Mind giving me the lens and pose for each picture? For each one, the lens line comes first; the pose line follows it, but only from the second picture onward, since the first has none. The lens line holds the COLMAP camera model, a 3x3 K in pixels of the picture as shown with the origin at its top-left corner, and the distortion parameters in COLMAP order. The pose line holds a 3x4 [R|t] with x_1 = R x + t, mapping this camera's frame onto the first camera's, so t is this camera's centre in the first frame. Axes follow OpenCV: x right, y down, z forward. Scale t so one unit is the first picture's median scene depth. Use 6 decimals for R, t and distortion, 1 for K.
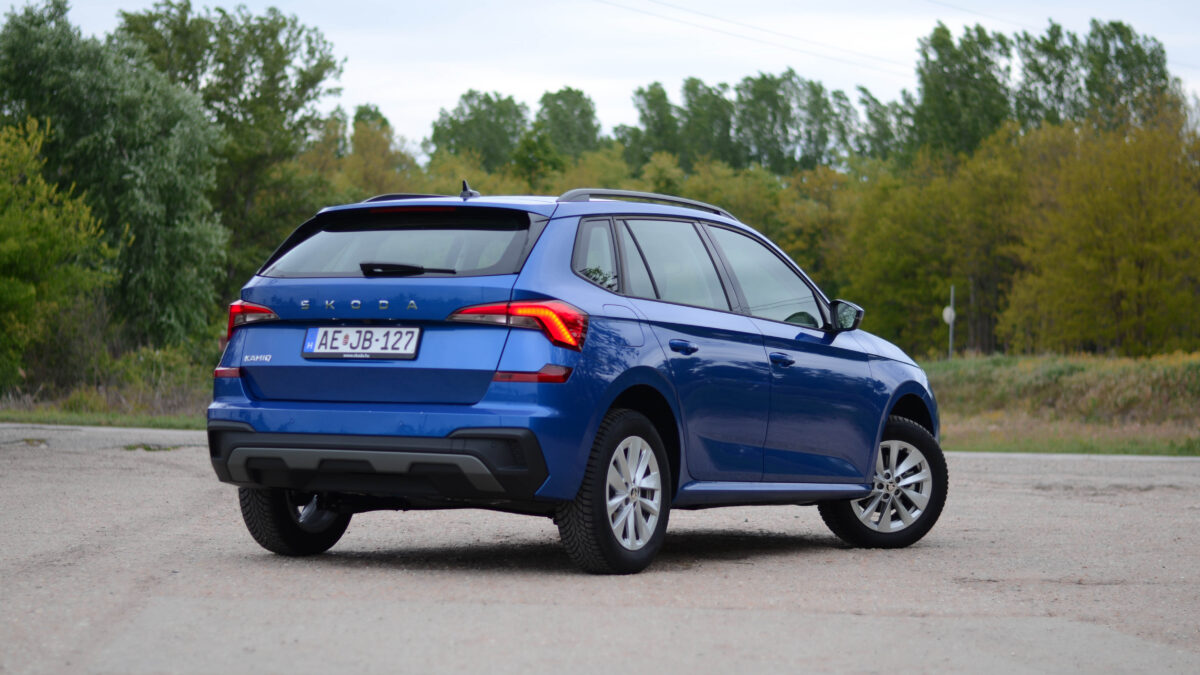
lens RADIAL K [[2837.5, 0, 600.0], [0, 2837.5, 337.5], [0, 0, 1]] dist [0.003915, 0.114479]
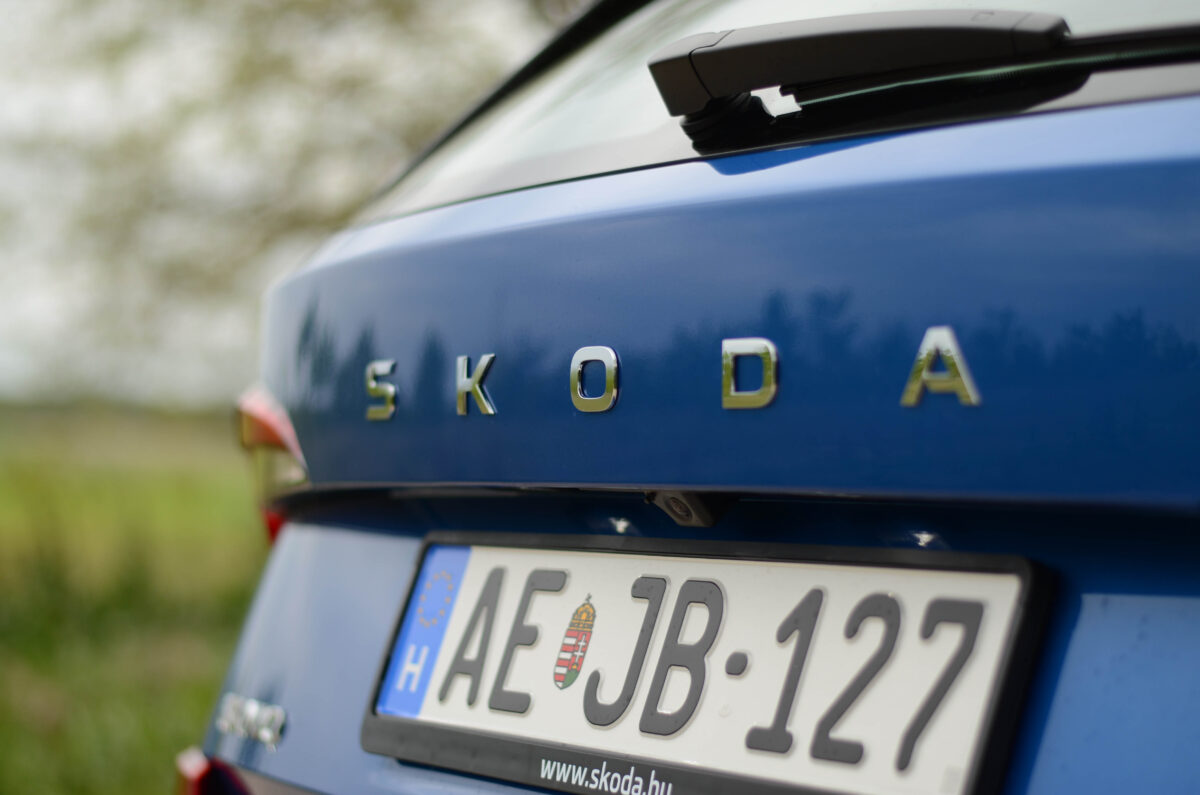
lens RADIAL K [[2877.8, 0, 600.0], [0, 2877.8, 397.5], [0, 0, 1]] dist [-0.081471, -0.136676]
pose [[0.880841, -0.019940, -0.472991, -0.025236], [0.014174, 0.999775, -0.015753, -0.008641], [0.473199, 0.007171, 0.880926, 0.887276]]
